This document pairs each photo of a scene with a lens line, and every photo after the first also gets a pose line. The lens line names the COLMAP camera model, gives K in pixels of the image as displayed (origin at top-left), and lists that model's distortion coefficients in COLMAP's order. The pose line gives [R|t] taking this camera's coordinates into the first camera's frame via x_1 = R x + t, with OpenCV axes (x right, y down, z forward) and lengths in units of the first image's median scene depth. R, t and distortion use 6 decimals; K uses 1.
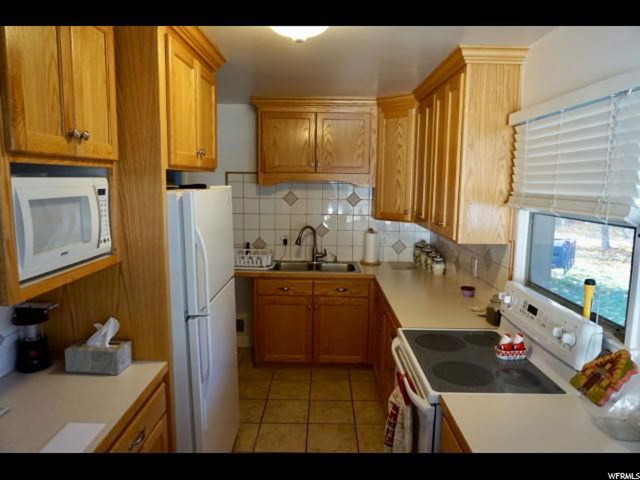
lens RADIAL K [[431.1, 0, 320.0], [0, 431.1, 240.6], [0, 0, 1]] dist [-0.005301, -0.001334]
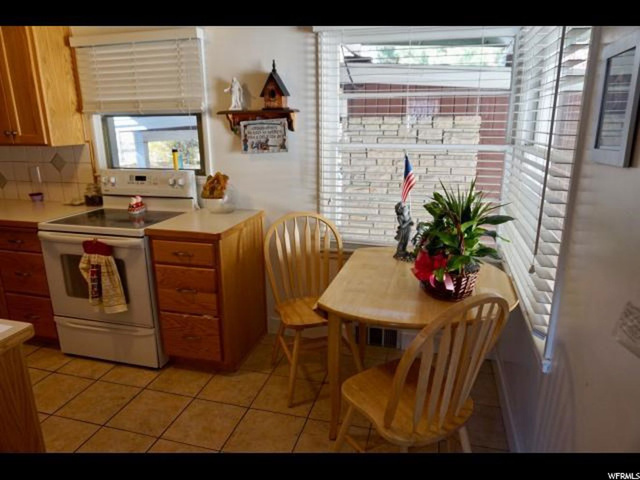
lens RADIAL K [[431.1, 0, 319.2], [0, 431.1, 238.2], [0, 0, 1]] dist [-0.005301, -0.001334]
pose [[0.260214, -0.268078, 0.927590, -0.690686], [0.144854, 0.960651, 0.236998, 0.080423], [-0.954623, 0.072695, 0.288807, -0.024408]]
